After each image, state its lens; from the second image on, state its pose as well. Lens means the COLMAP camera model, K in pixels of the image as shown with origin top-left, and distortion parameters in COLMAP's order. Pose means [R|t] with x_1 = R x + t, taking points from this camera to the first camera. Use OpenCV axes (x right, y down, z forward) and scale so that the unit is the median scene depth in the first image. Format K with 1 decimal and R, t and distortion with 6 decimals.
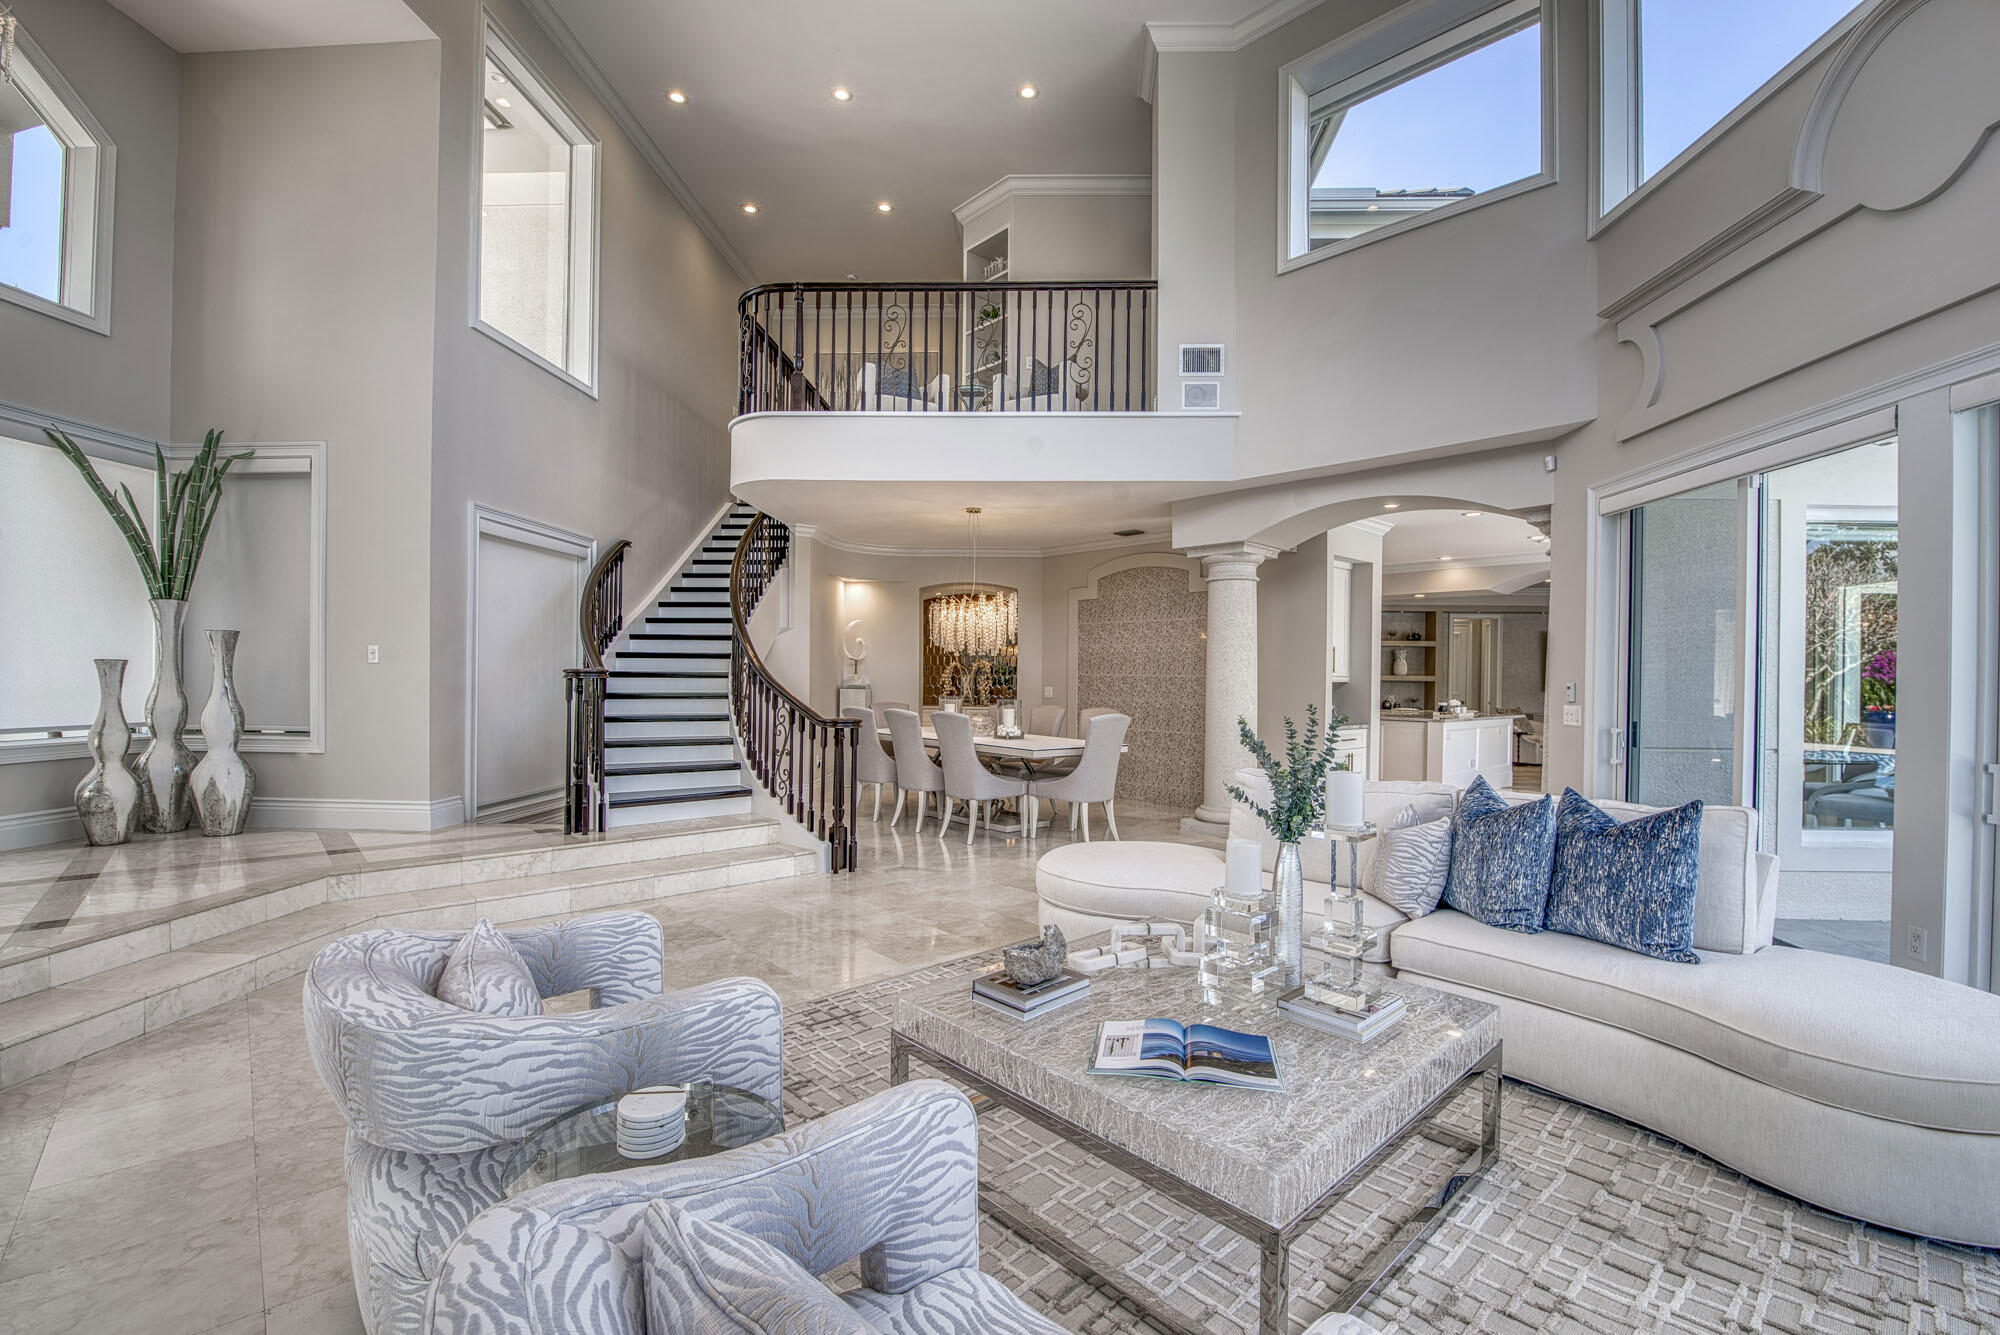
lens RADIAL K [[860.0, 0, 1022.3], [0, 860.0, 679.5], [0, 0, 1]] dist [-0.001107, -0.011024]
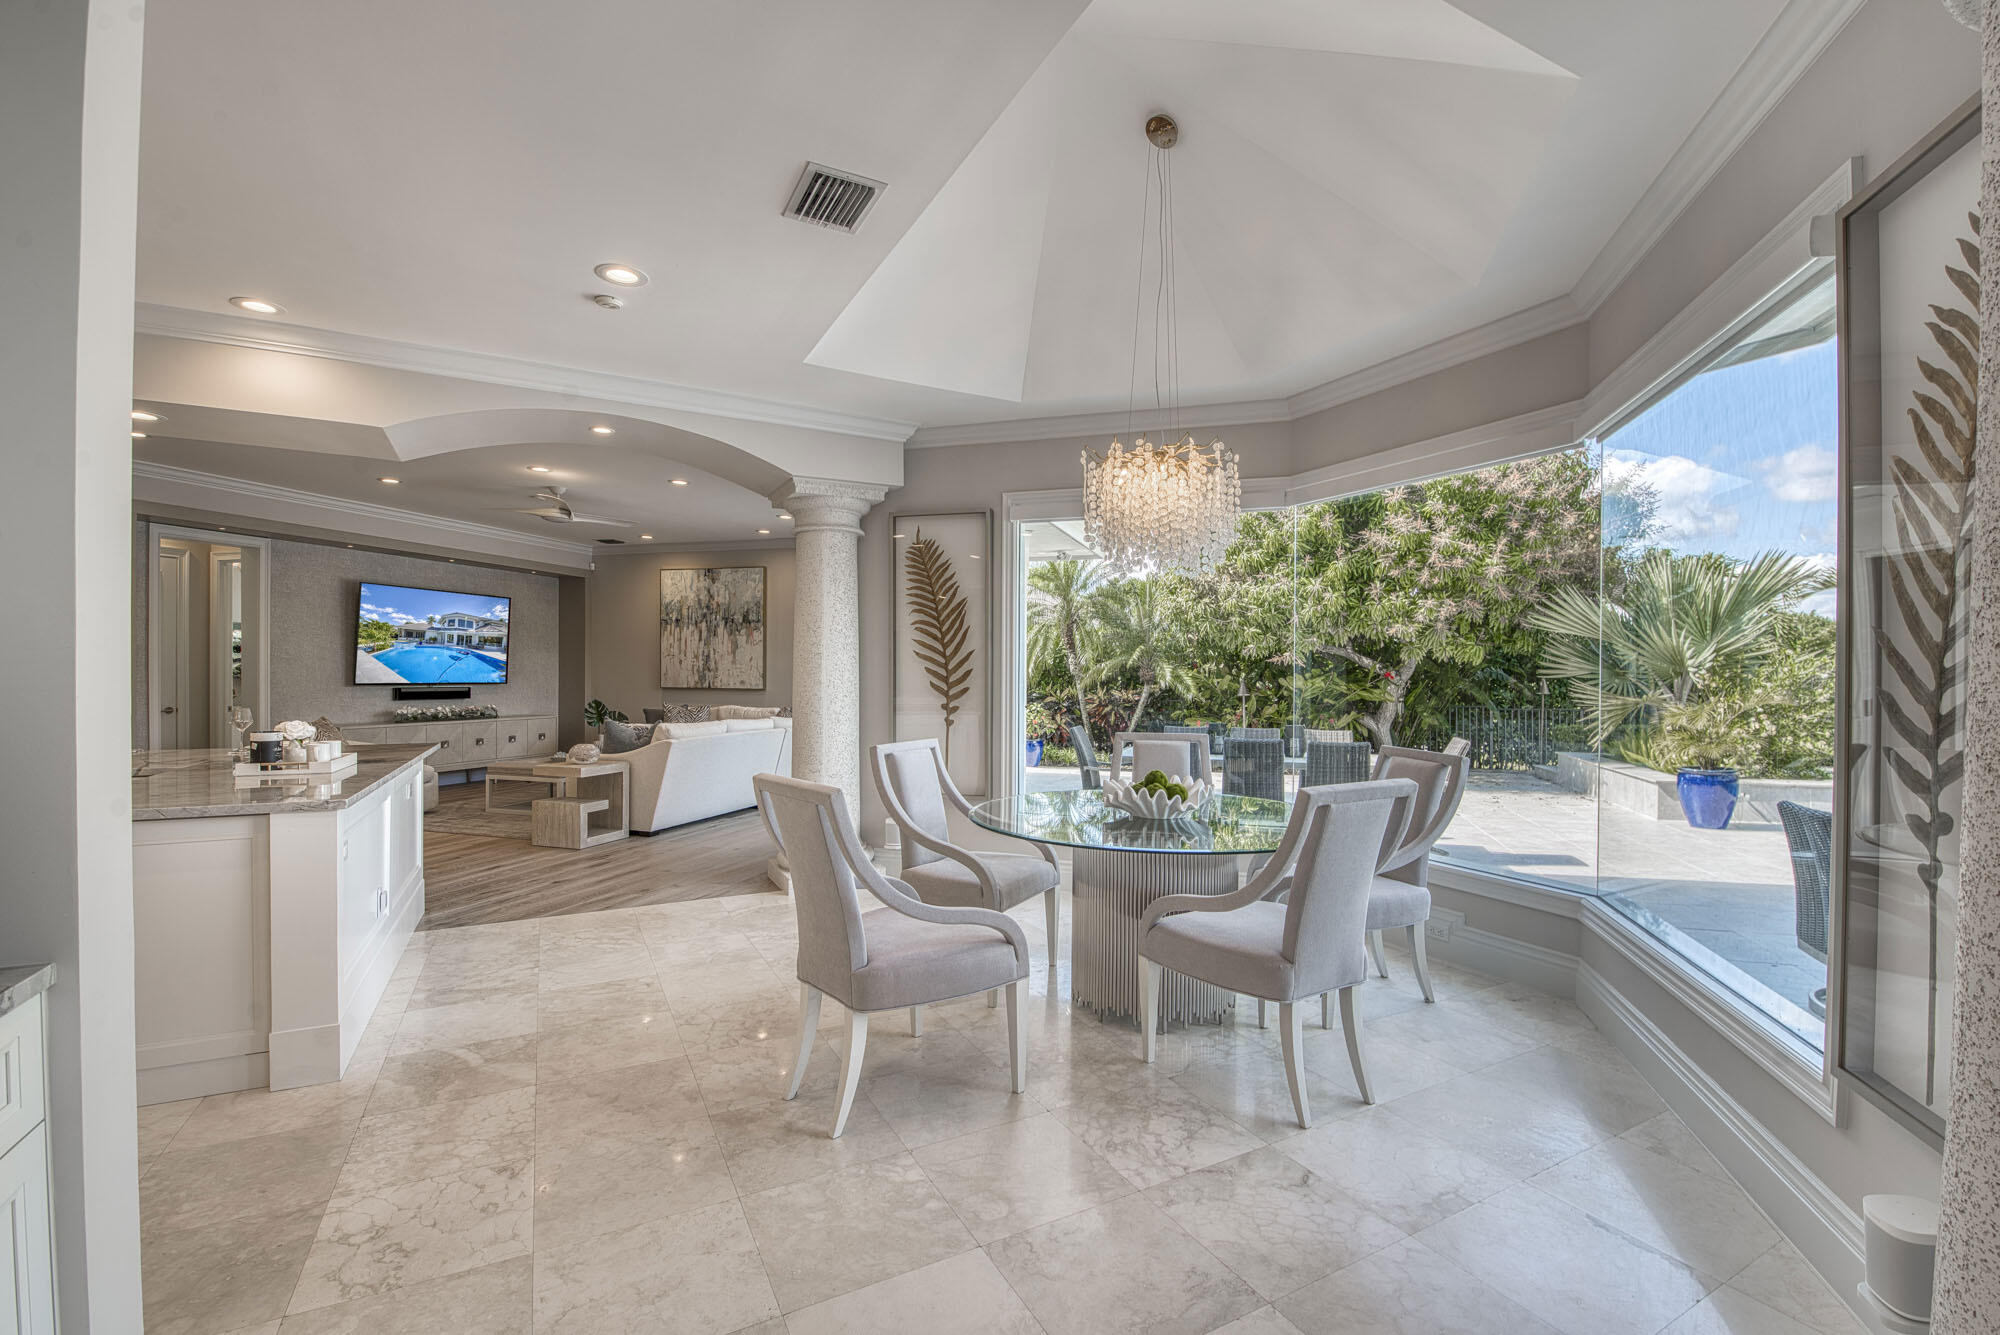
lens RADIAL K [[860.0, 0, 1022.3], [0, 860.0, 679.5], [0, 0, 1]] dist [-0.001107, -0.011024]
pose [[0.236184, -0.015076, 0.971591, 0.376968], [-0.000634, 0.999877, 0.015669, 0.001657], [-0.971708, -0.004317, 0.236145, 0.999191]]
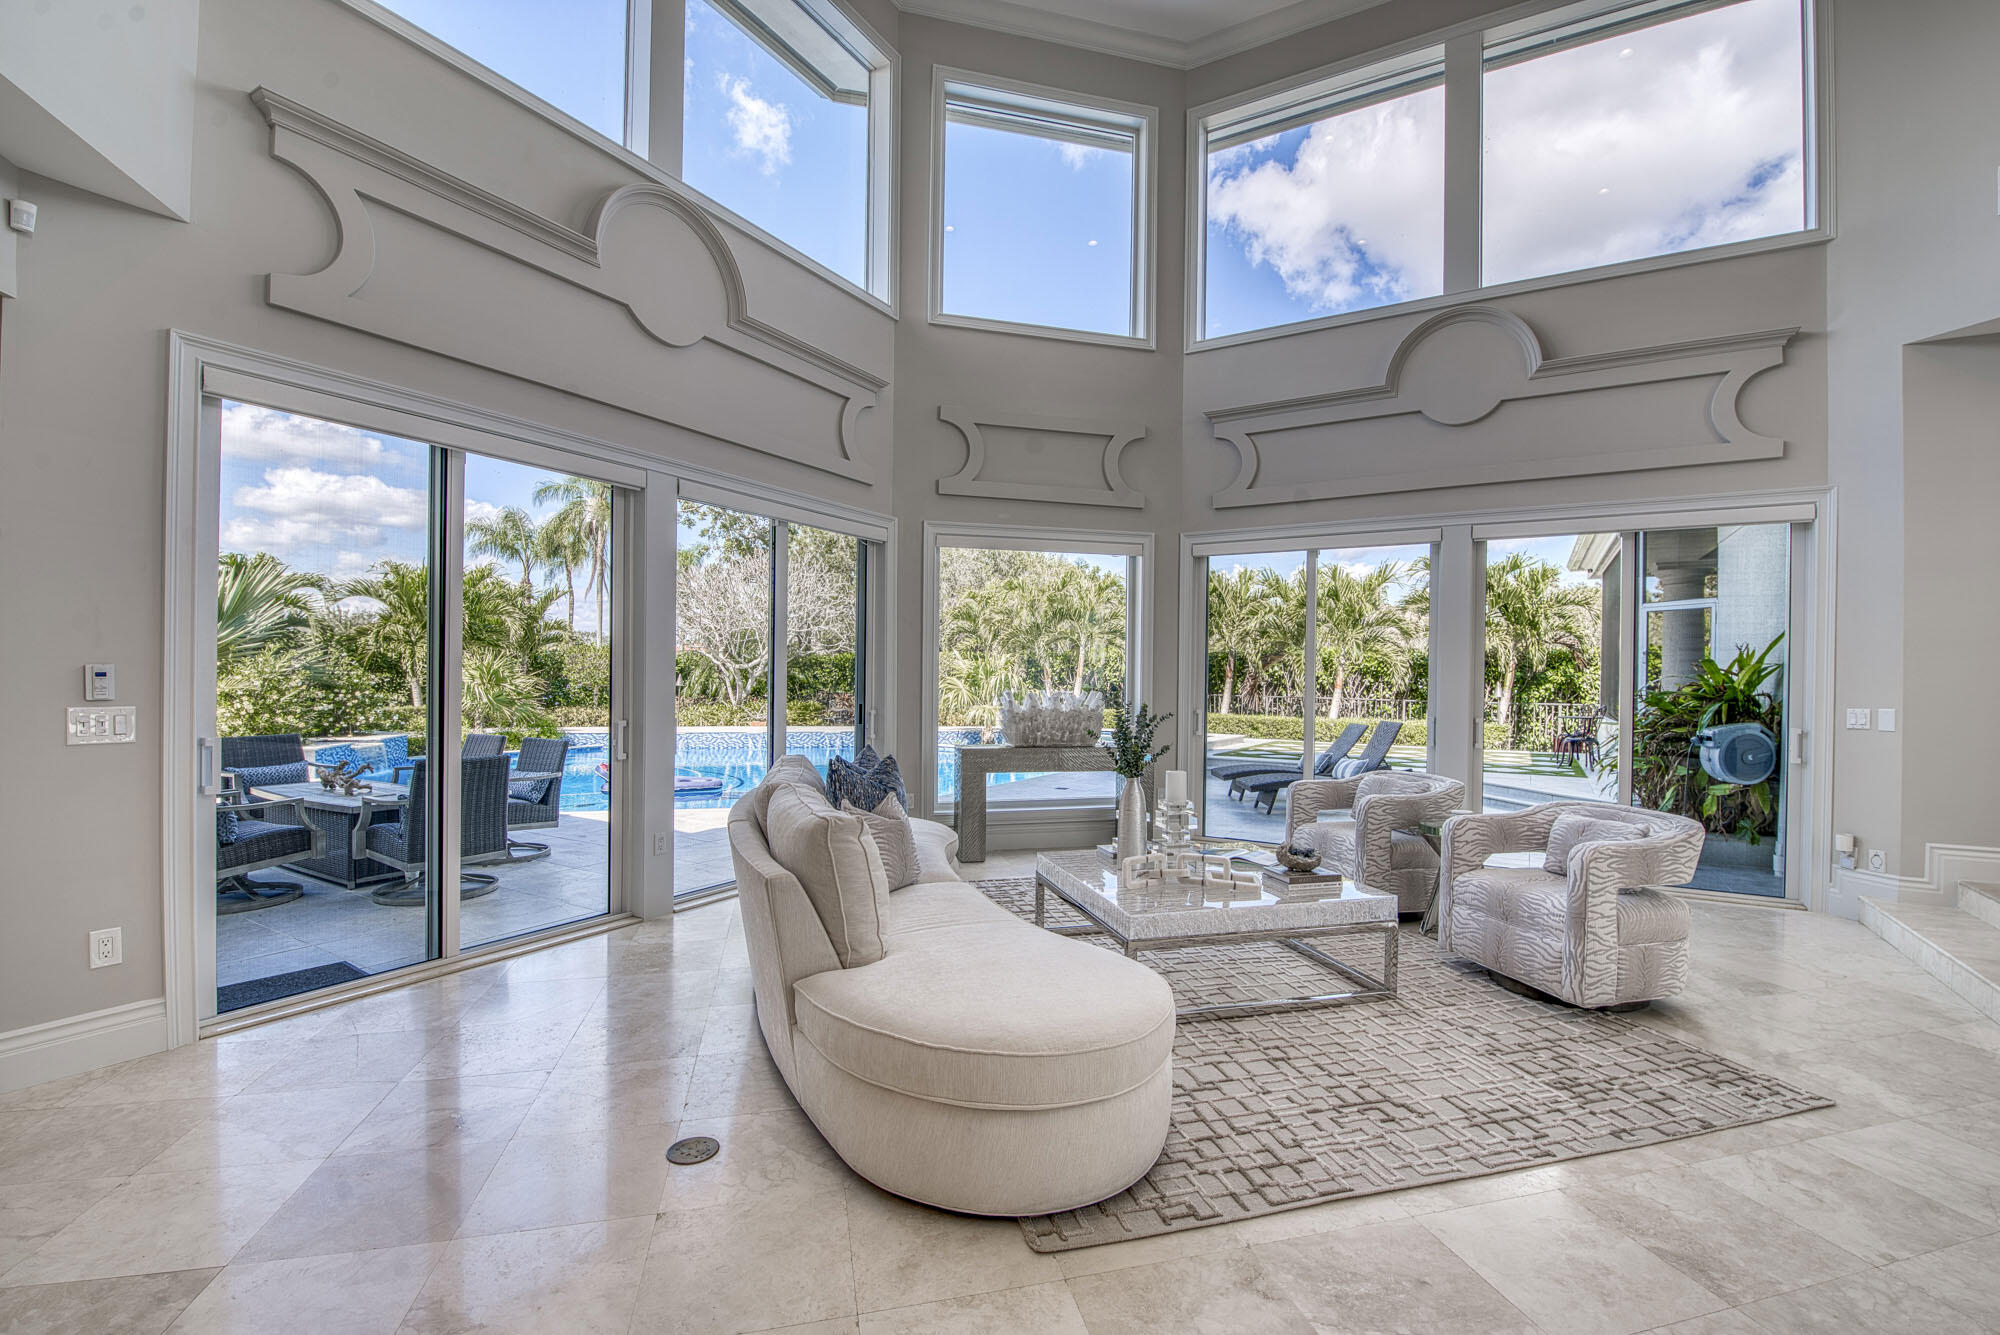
lens RADIAL K [[860.0, 0, 1022.3], [0, 860.0, 679.5], [0, 0, 1]] dist [-0.001107, -0.011024]
pose [[-0.884082, -0.022672, 0.466782, -0.094533], [-0.019202, 0.999741, 0.012190, -0.003677], [-0.466938, 0.001814, -0.884288, 0.931310]]
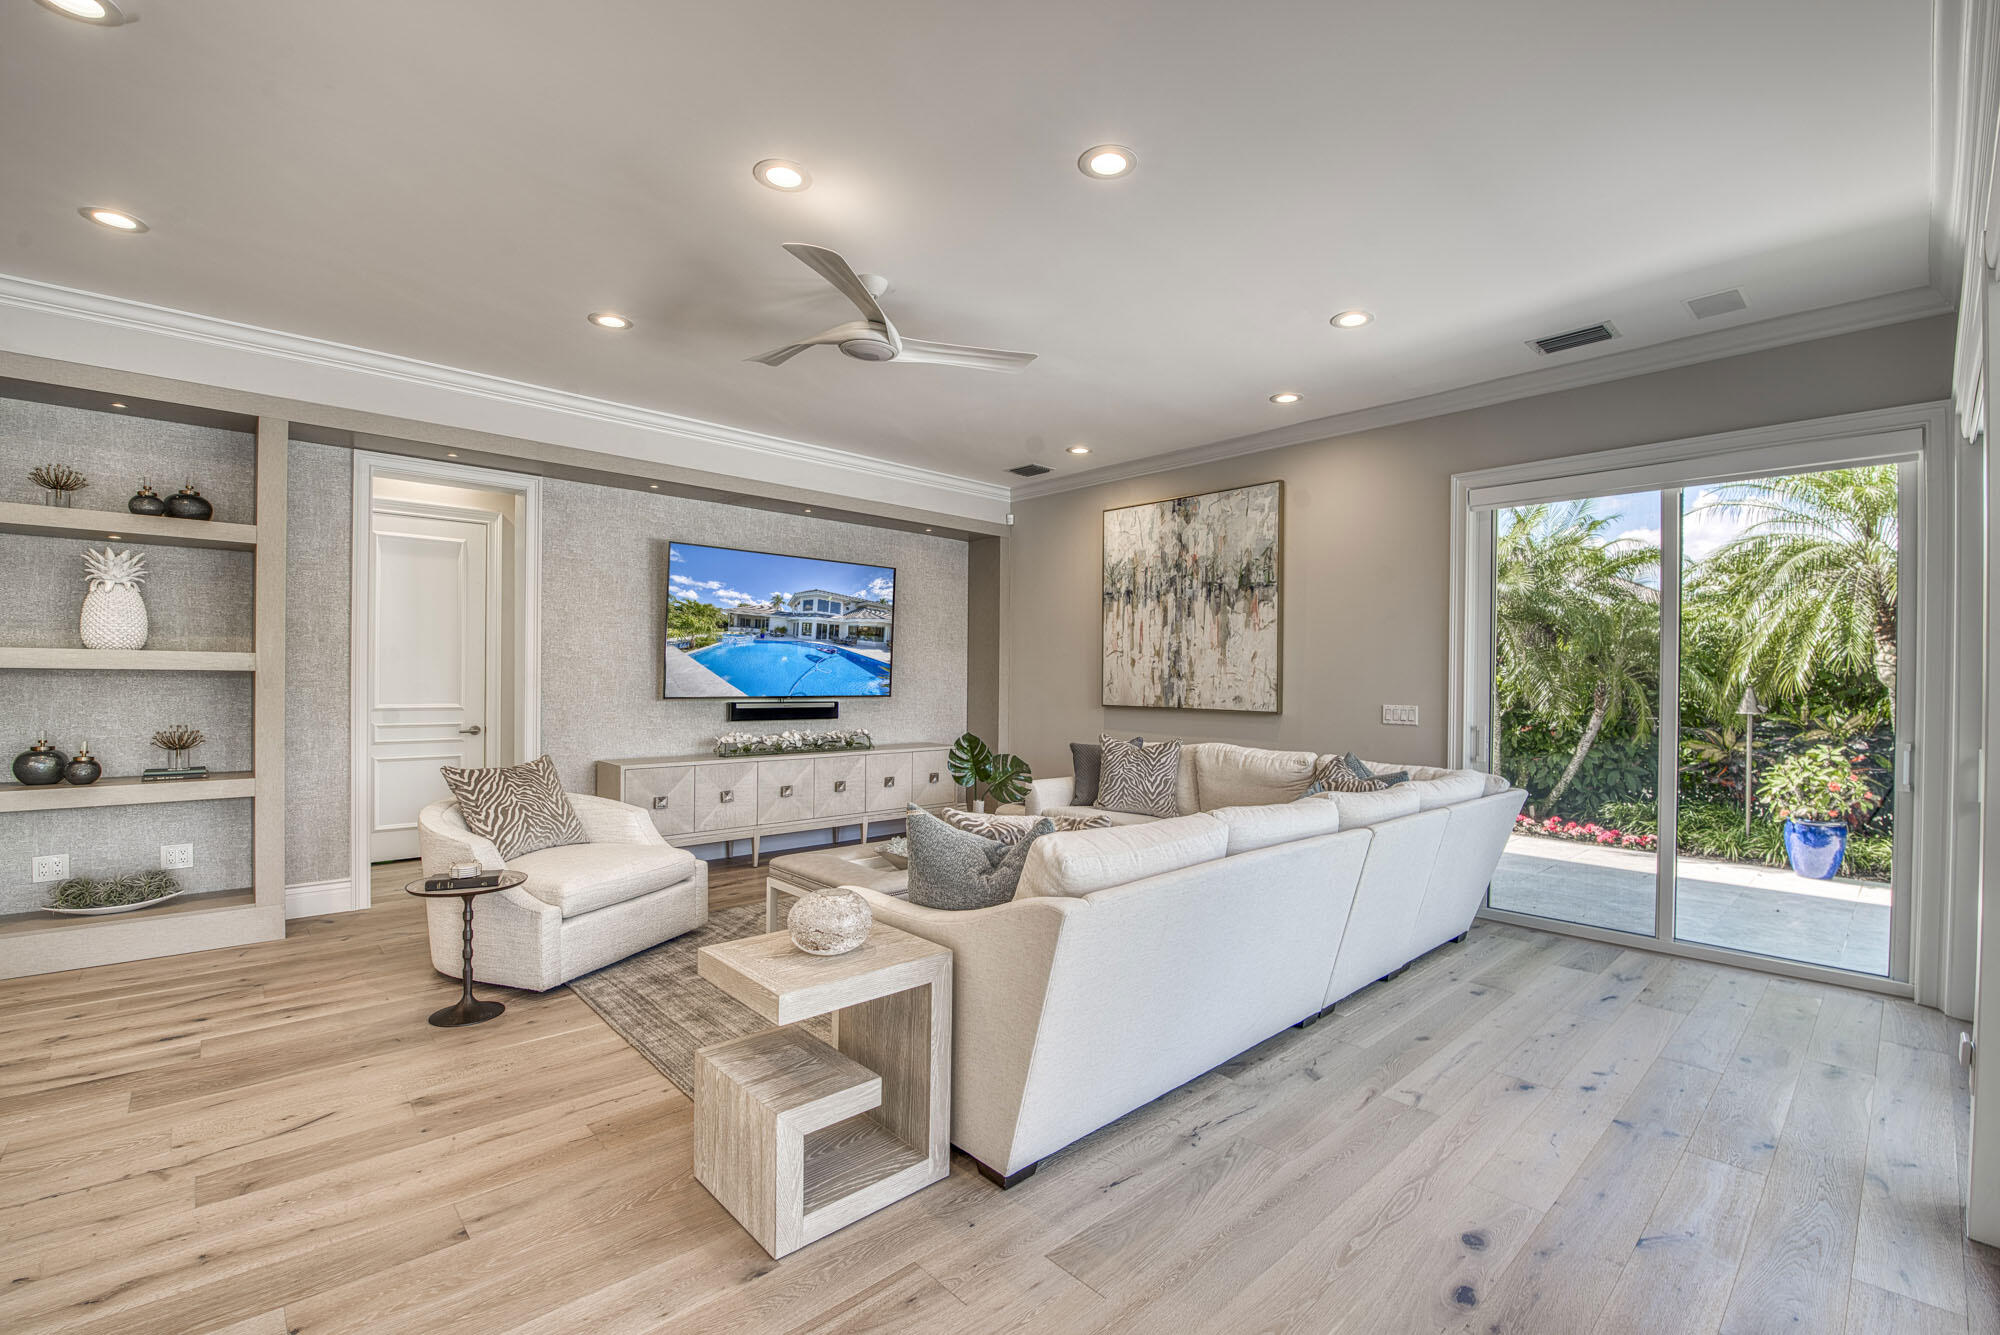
lens RADIAL K [[860.0, 0, 1022.3], [0, 860.0, 679.5], [0, 0, 1]] dist [-0.001107, -0.011024]
pose [[0.695117, -0.007284, 0.718859, 1.031365], [0.001645, 0.999962, 0.008542, 0.004659], [-0.718894, -0.004755, 0.695103, 1.435055]]
